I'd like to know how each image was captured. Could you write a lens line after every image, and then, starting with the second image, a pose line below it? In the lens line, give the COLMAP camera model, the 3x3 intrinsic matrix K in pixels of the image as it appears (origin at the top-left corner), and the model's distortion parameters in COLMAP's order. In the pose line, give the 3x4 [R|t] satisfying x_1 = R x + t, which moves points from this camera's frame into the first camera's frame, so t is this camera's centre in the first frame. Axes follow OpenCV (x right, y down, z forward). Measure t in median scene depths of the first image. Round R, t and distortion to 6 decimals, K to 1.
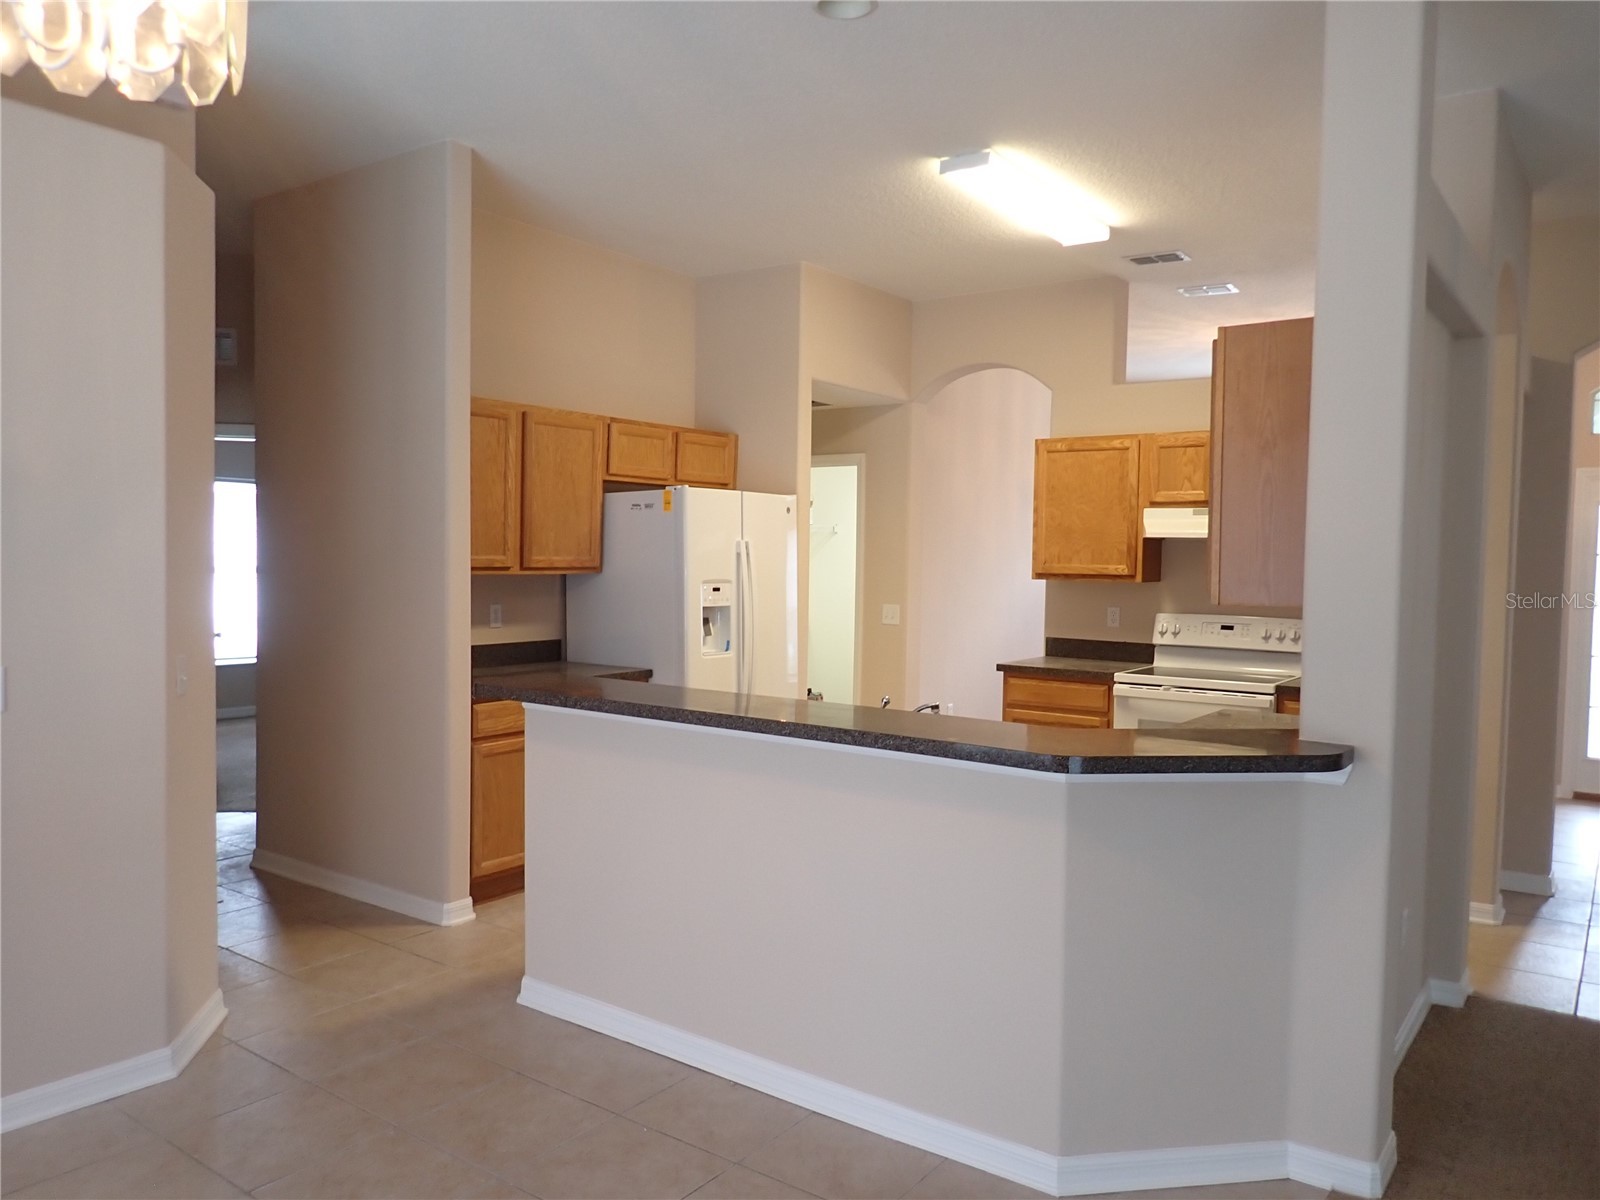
lens RADIAL K [[1172.3, 0, 796.8], [0, 1172.3, 597.7], [0, 0, 1]] dist [0.003837, -0.012914]
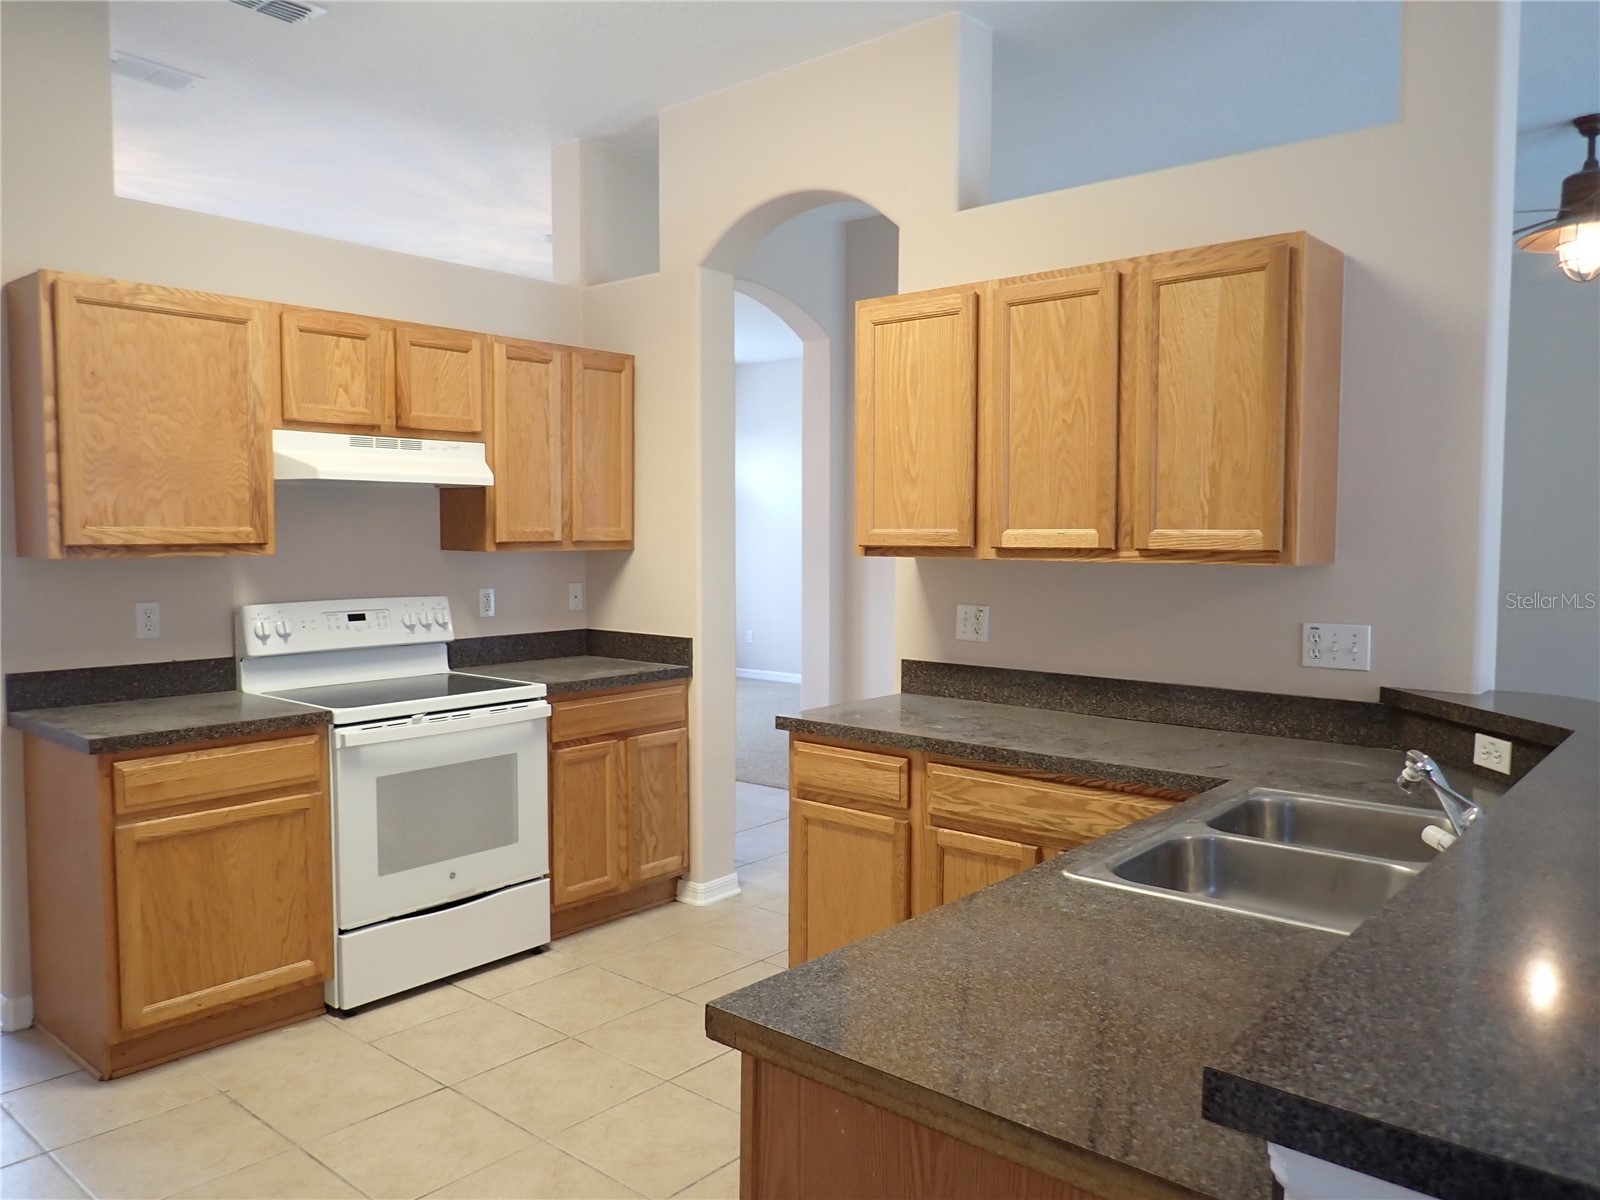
lens RADIAL K [[1172.3, 0, 784.5], [0, 1172.3, 600.1], [0, 0, 1]] dist [0.003837, -0.012914]
pose [[0.100497, -0.076556, 0.991988, -0.275341], [0.038917, 0.996575, 0.072967, -0.024009], [-0.994176, 0.031272, 0.103132, 0.697857]]
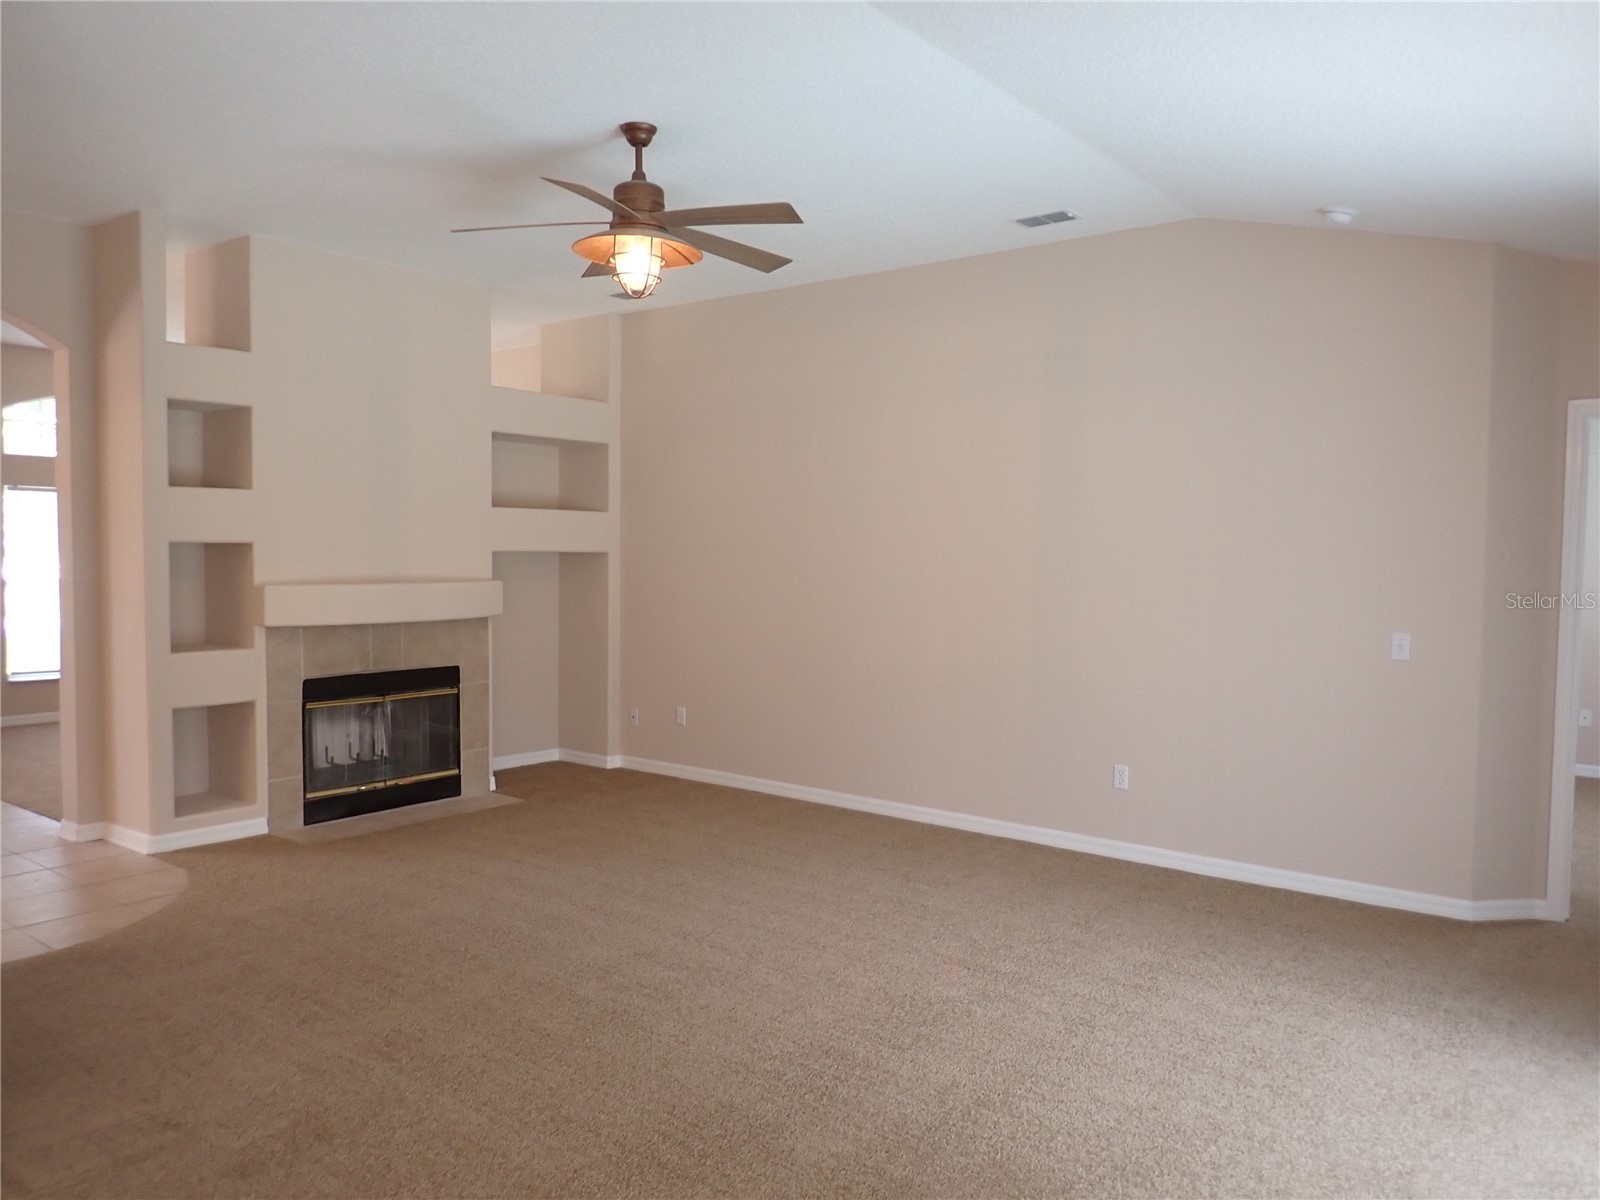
lens RADIAL K [[1172.3, 0, 801.4], [0, 1172.3, 601.8], [0, 0, 1]] dist [0.003837, -0.012914]
pose [[0.041987, -0.050520, 0.997840, -0.191326], [0.034091, 0.998212, 0.049104, 0.005601], [-0.998536, 0.031956, 0.043634, 0.117273]]
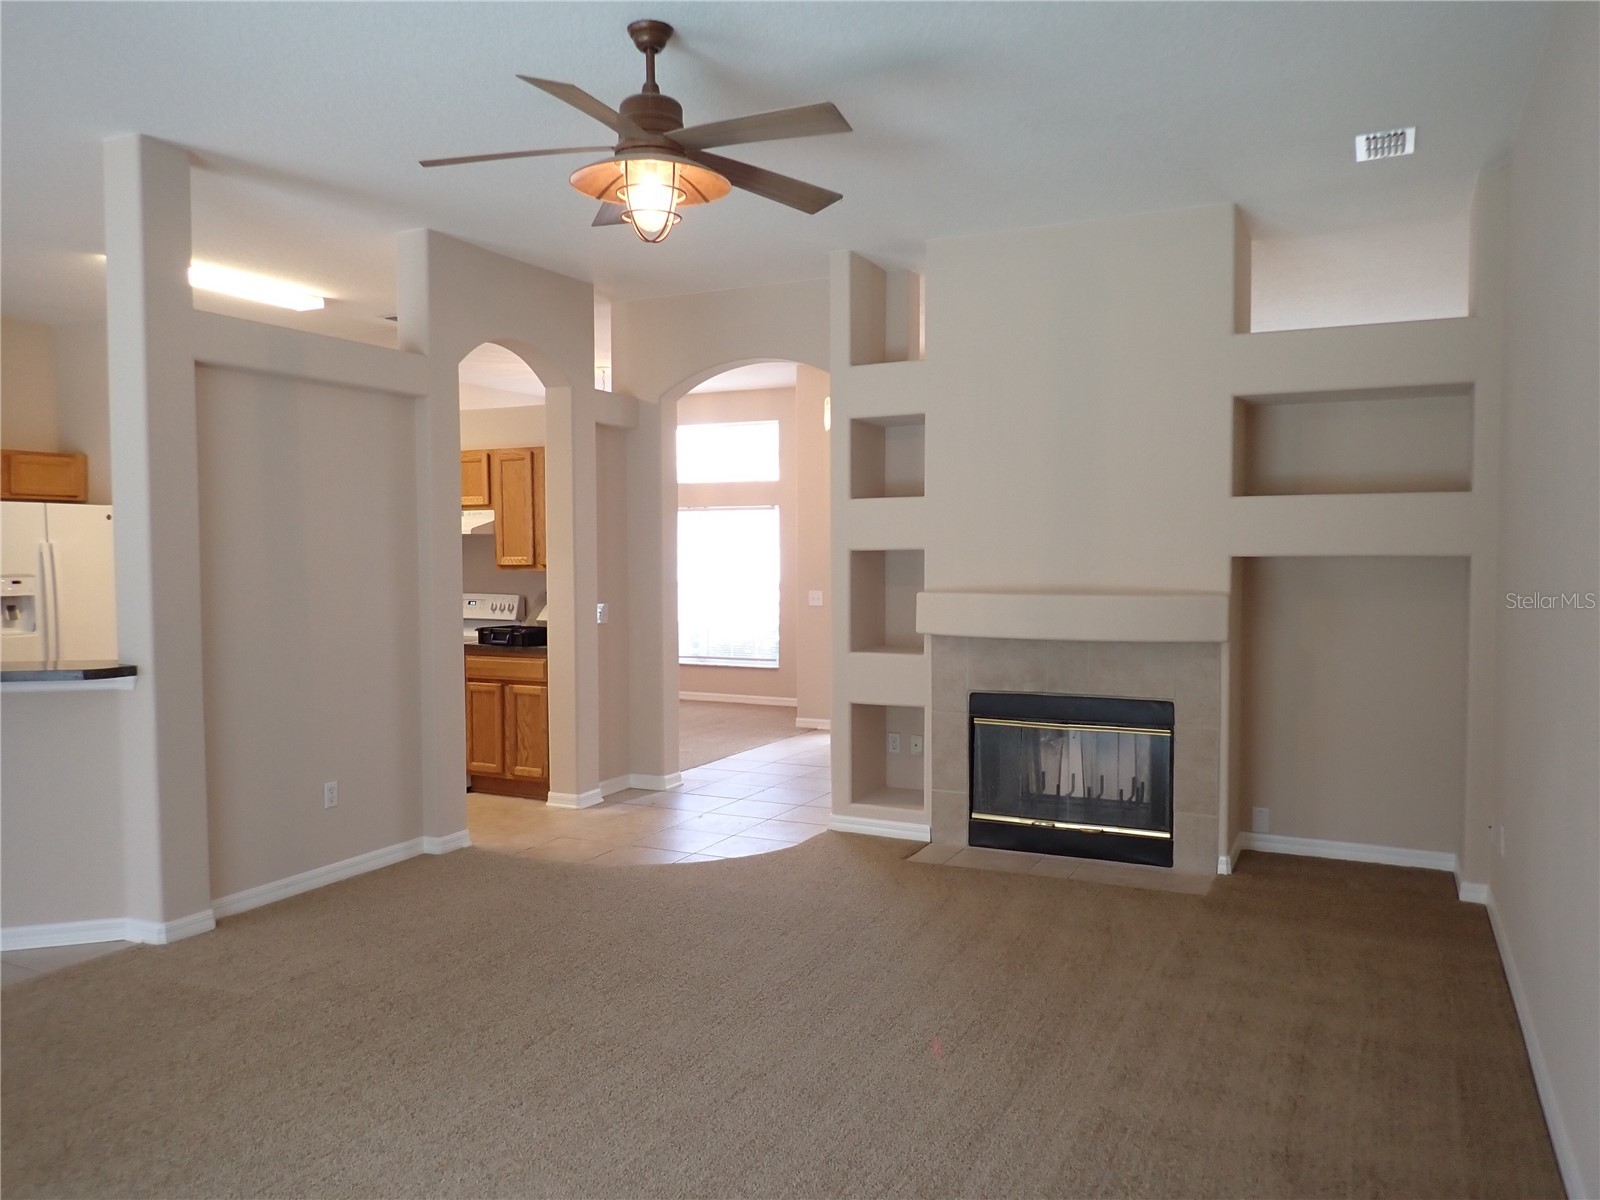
lens RADIAL K [[1172.3, 0, 795.0], [0, 1172.3, 604.6], [0, 0, 1]] dist [0.003837, -0.012914]
pose [[0.986810, -0.025475, 0.159865, 0.520278], [0.024057, 0.999652, 0.010799, 0.021850], [-0.160084, -0.006811, 0.987080, -0.344853]]
